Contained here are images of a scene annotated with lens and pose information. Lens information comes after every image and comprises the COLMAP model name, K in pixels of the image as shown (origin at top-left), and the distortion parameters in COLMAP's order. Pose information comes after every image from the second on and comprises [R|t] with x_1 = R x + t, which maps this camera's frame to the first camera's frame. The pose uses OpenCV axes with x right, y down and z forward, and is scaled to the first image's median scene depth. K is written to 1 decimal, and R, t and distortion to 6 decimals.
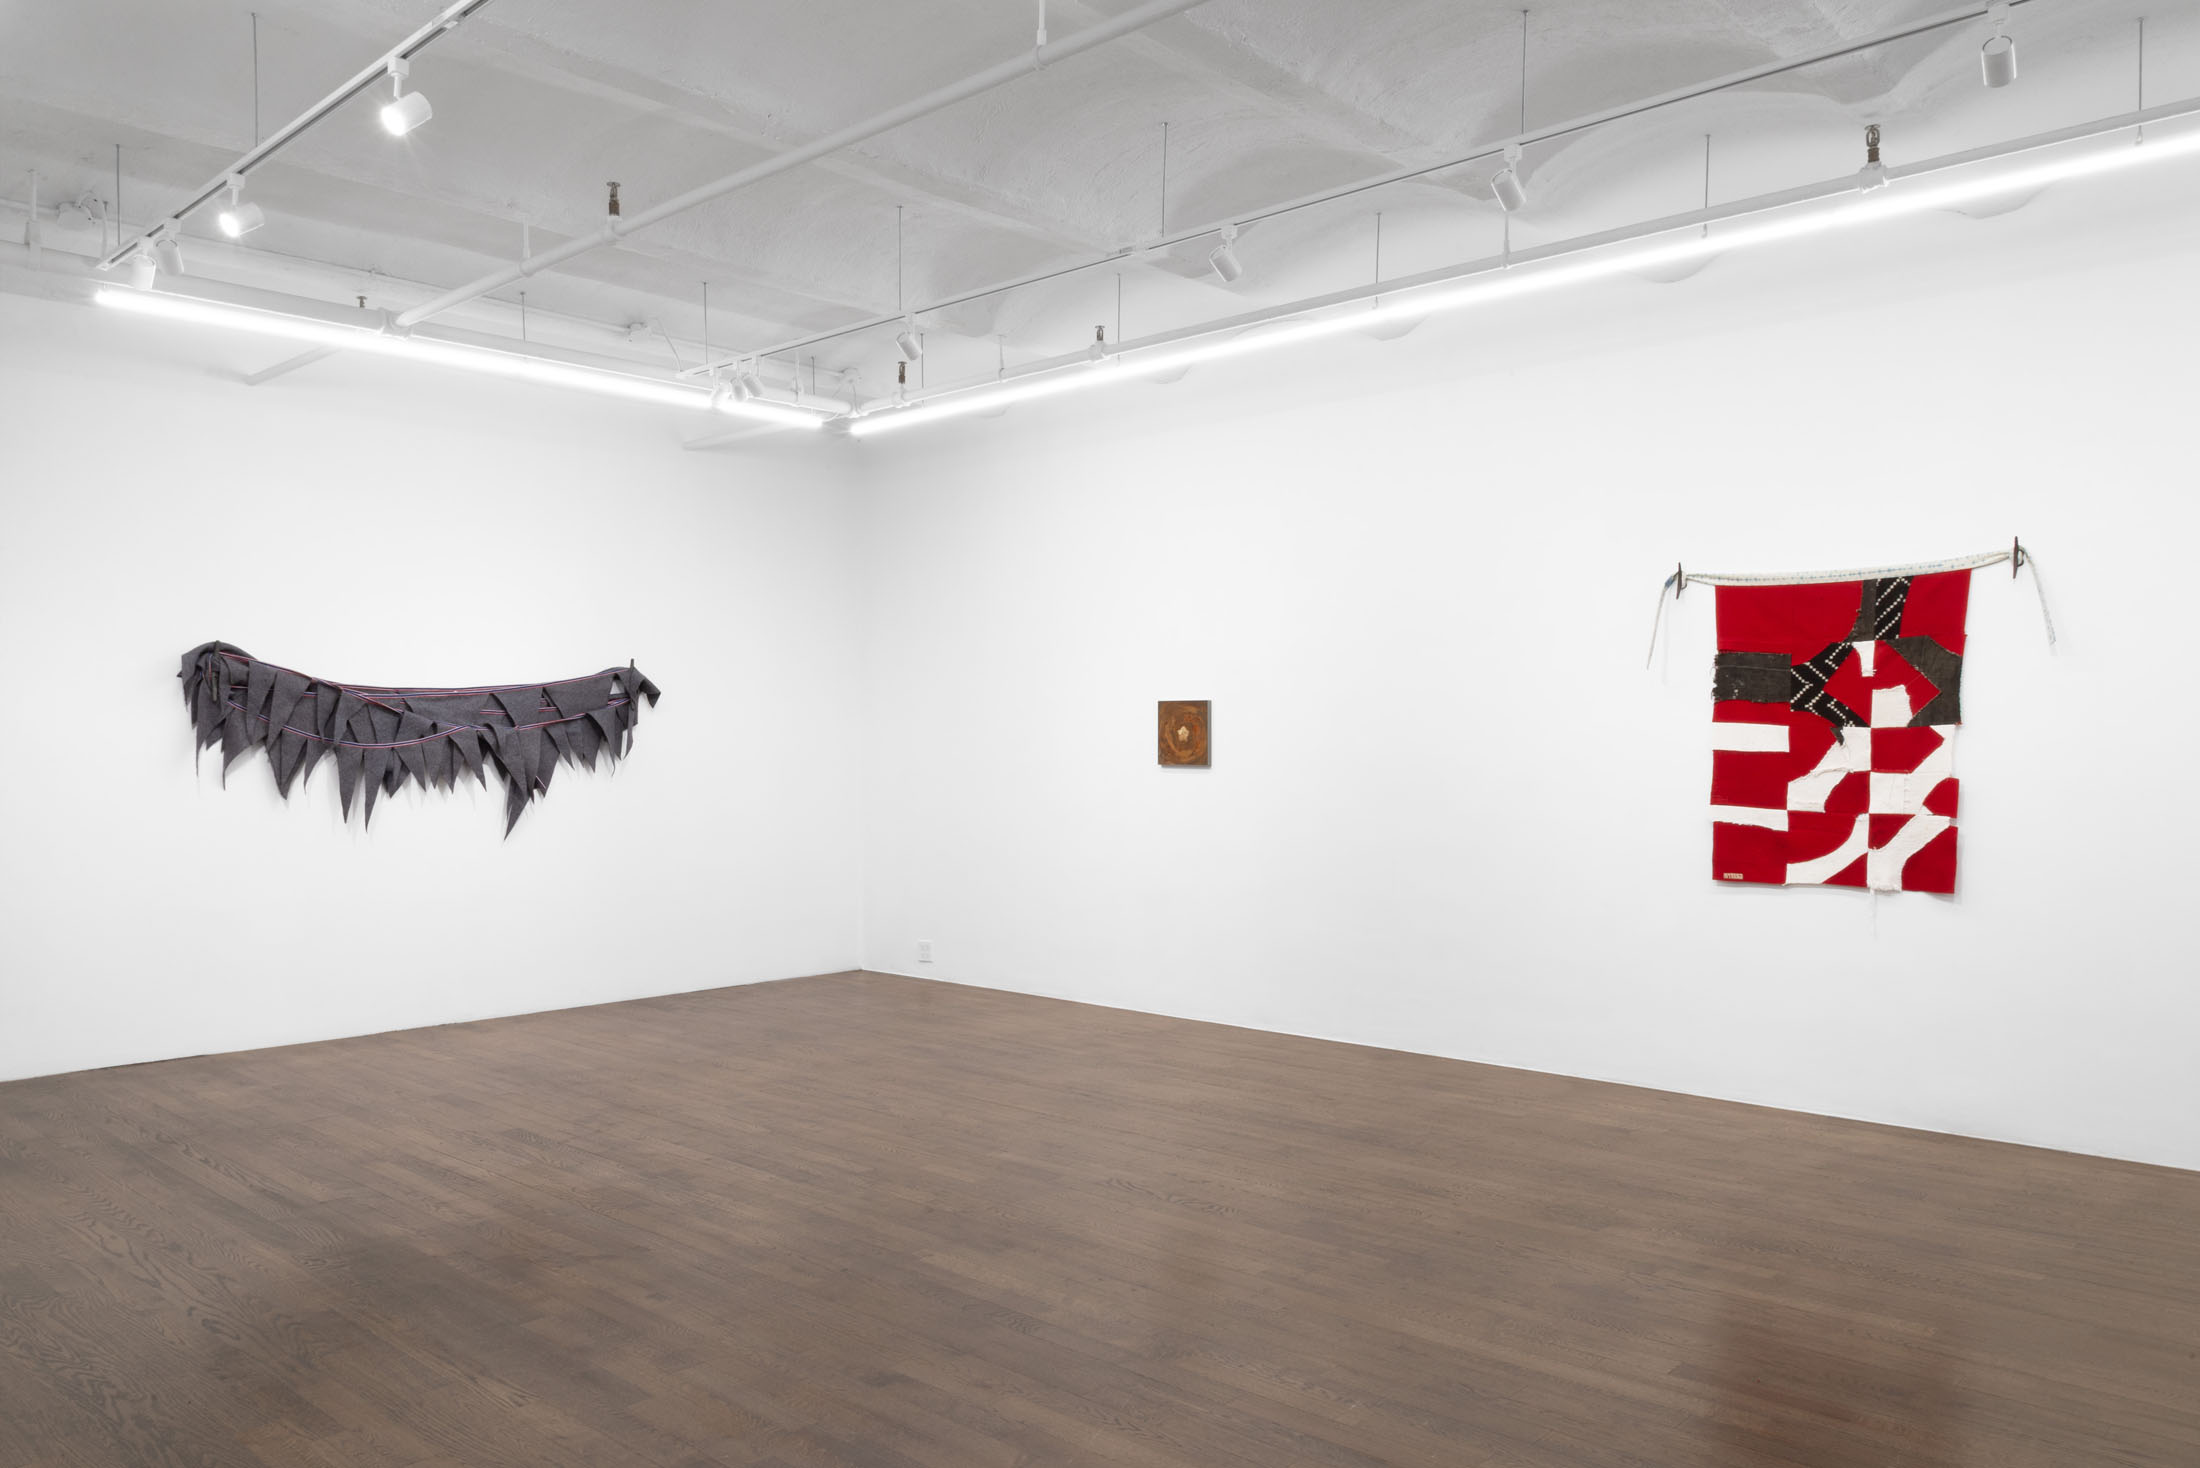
lens RADIAL K [[1579.4, 0, 1077.1], [0, 1579.4, 765.7], [0, 0, 1]] dist [-0.001373, -0.001328]
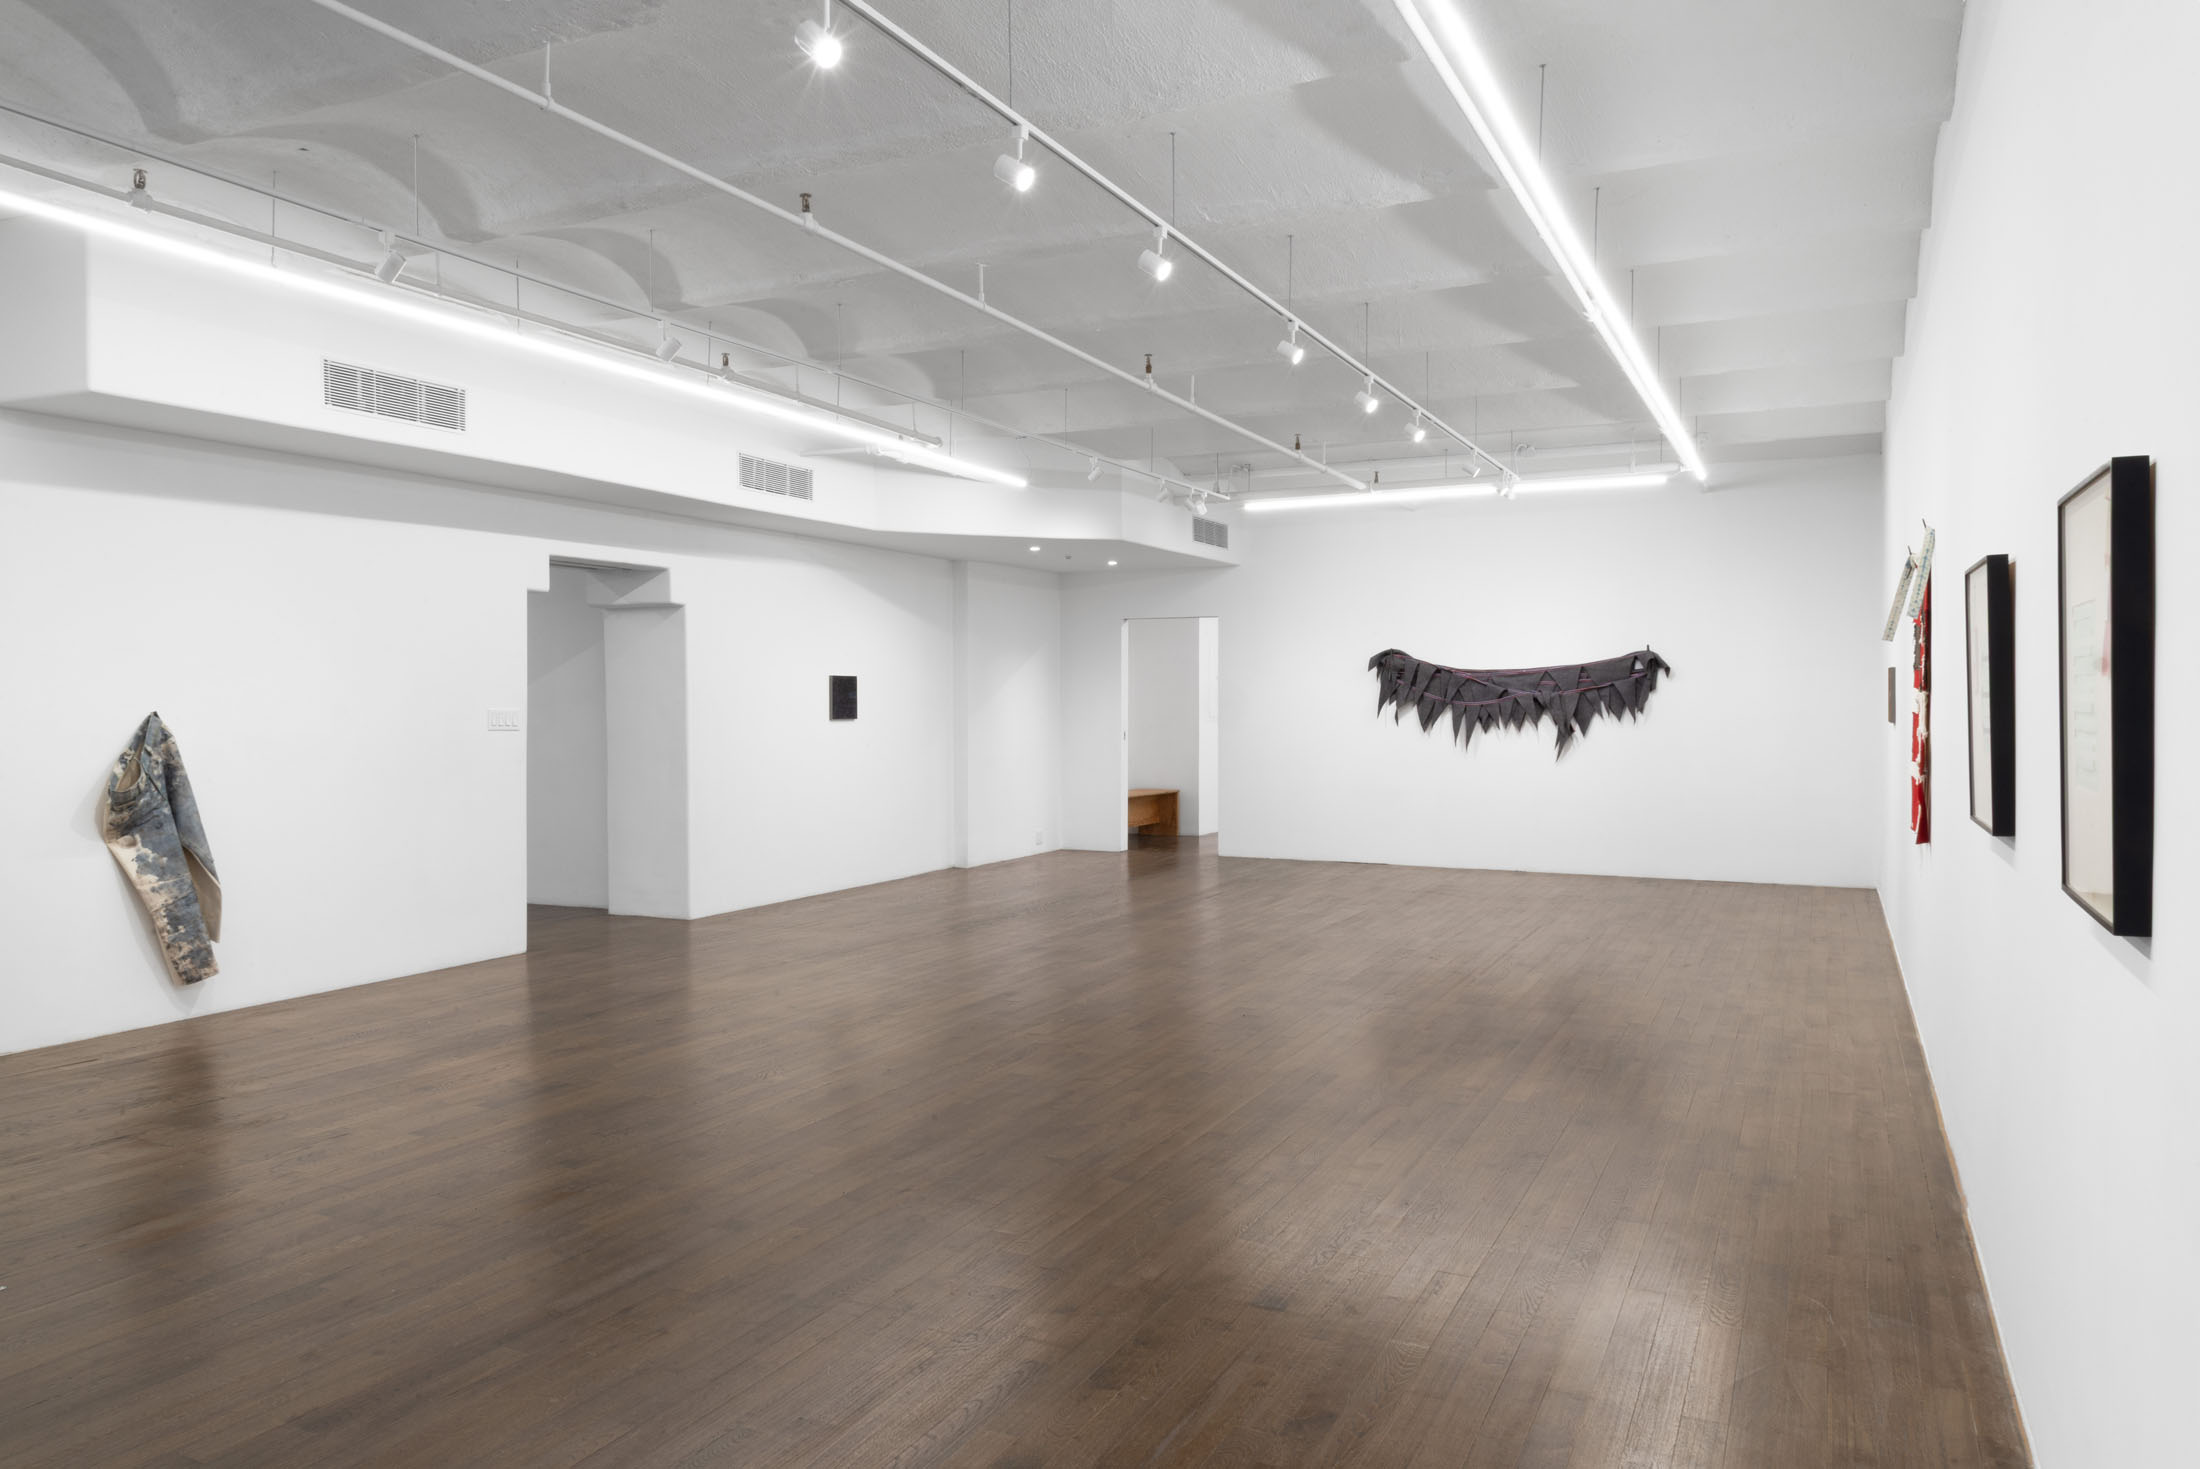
lens RADIAL K [[1506.4, 0, 1091.5], [0, 1506.4, 757.7], [0, 0, 1]] dist [-0.004590, -0.005883]
pose [[0.291647, 0.039805, -0.955697, 1.021818], [-0.011537, 0.999207, 0.038097, -0.011140], [0.956456, -0.000085, 0.291875, 0.106400]]
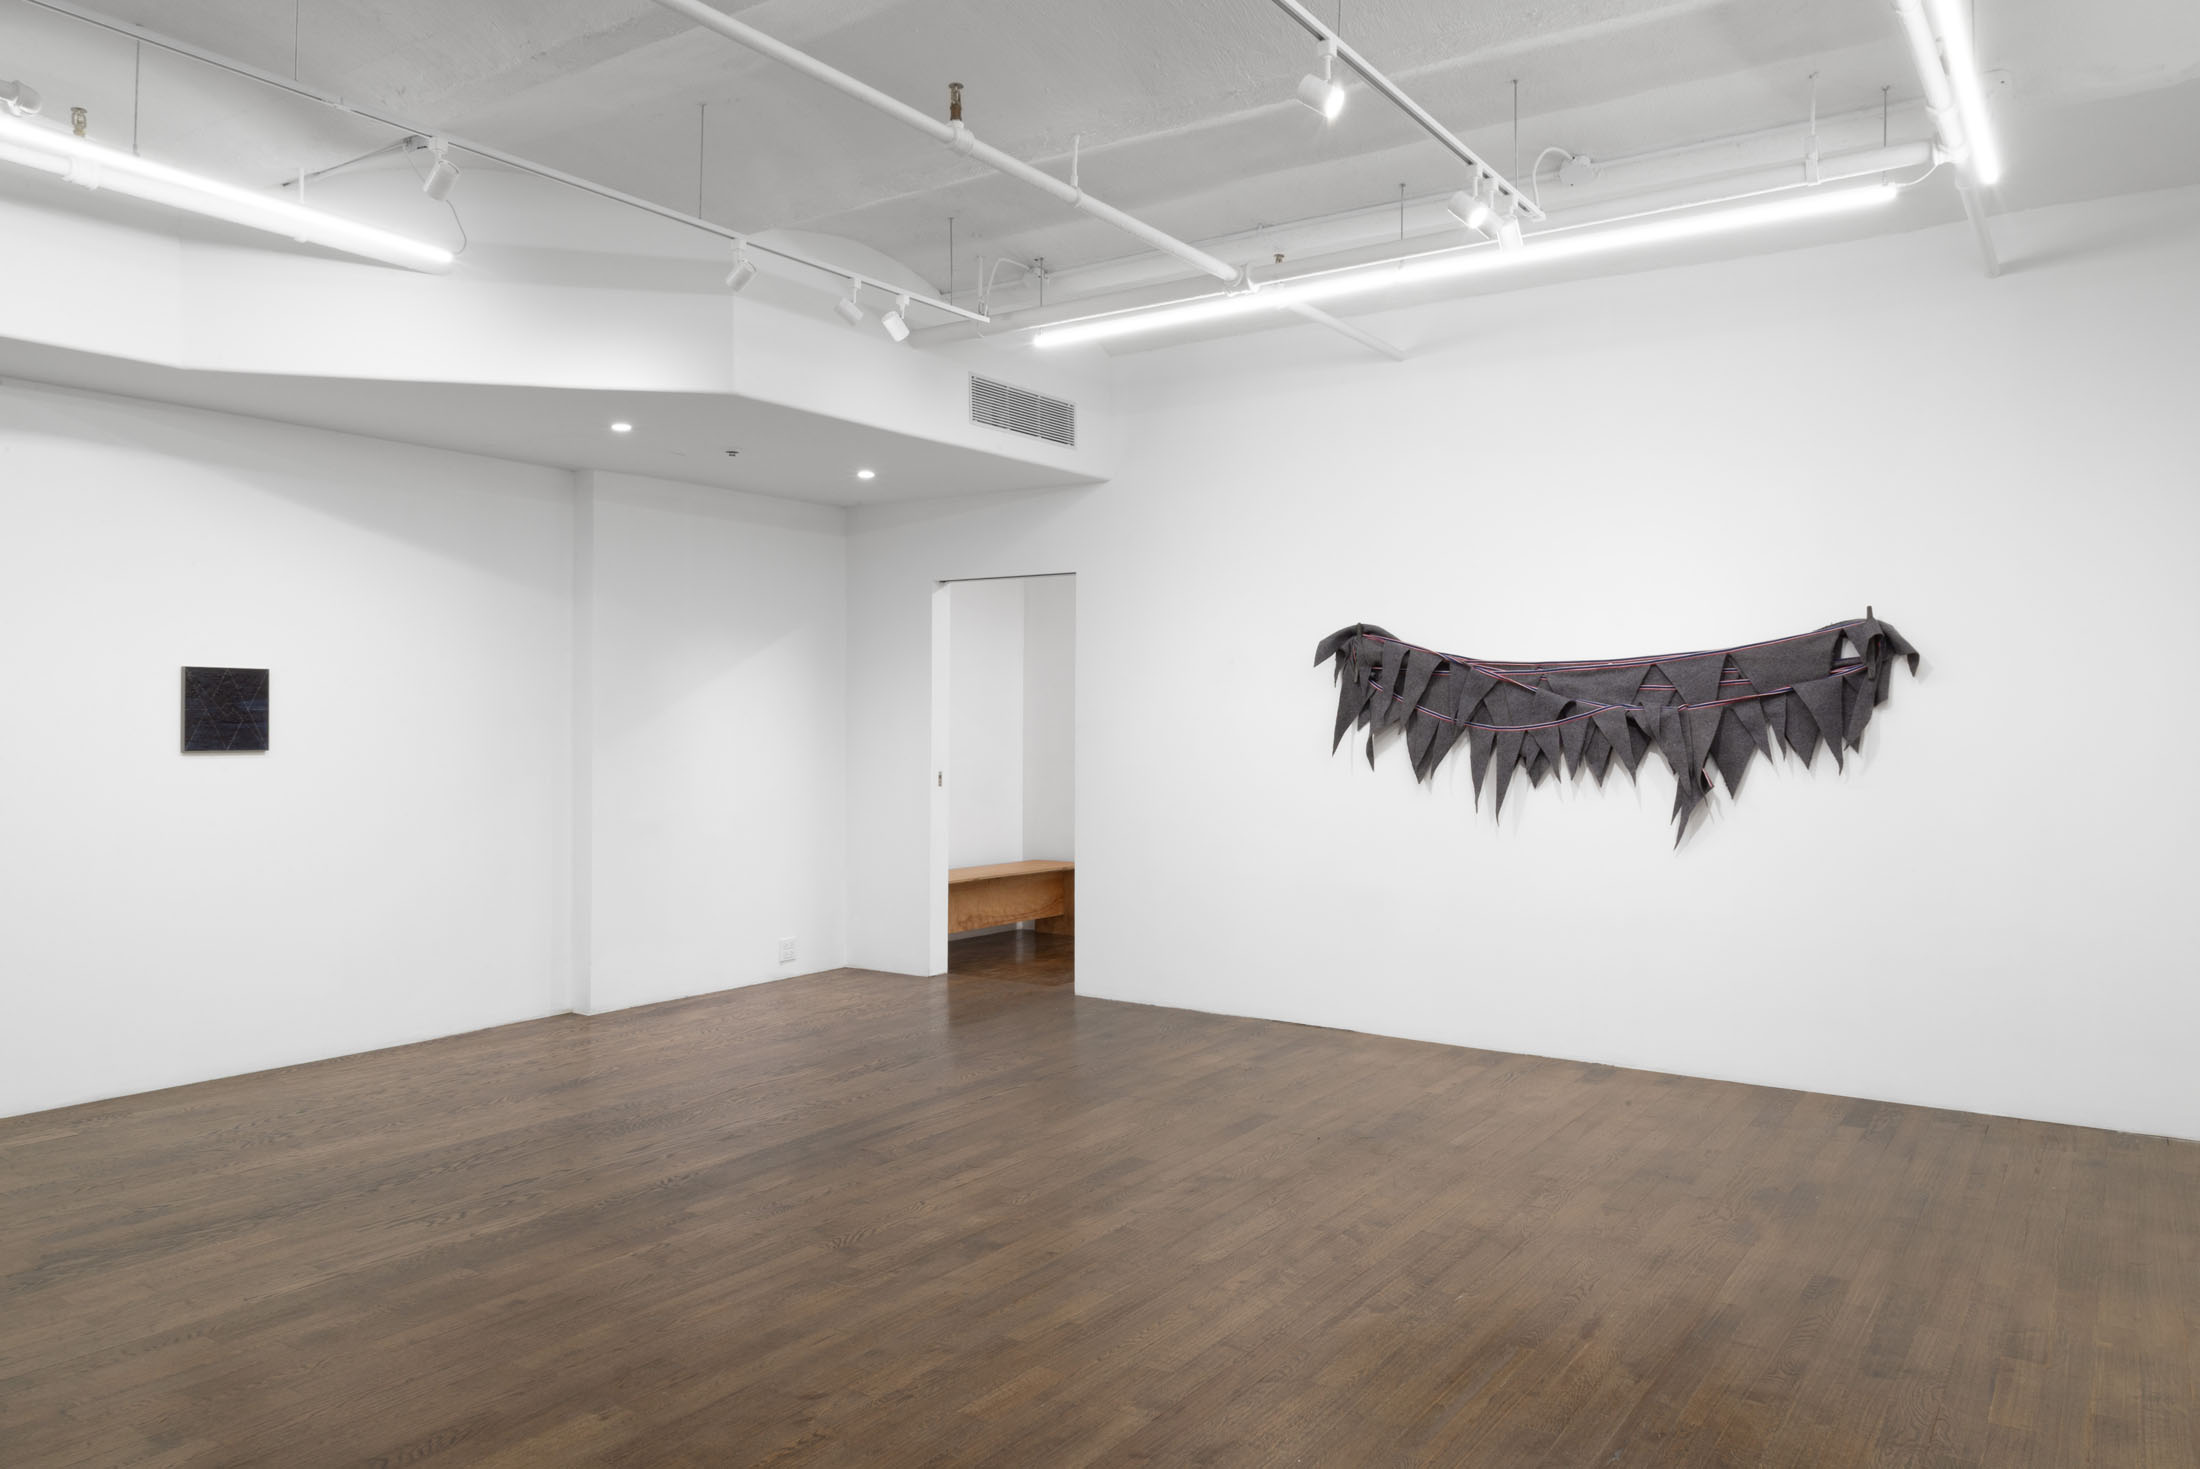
lens RADIAL K [[1536.0, 0, 1100.0], [0, 1536.0, 734.5], [0, 0, 1]] dist [-0.002517, -0.002925]
pose [[0.149850, 0.013076, -0.988622, 0.372799], [-0.017166, 0.999796, 0.010621, -0.014278], [0.988560, 0.015379, 0.150044, 0.636028]]
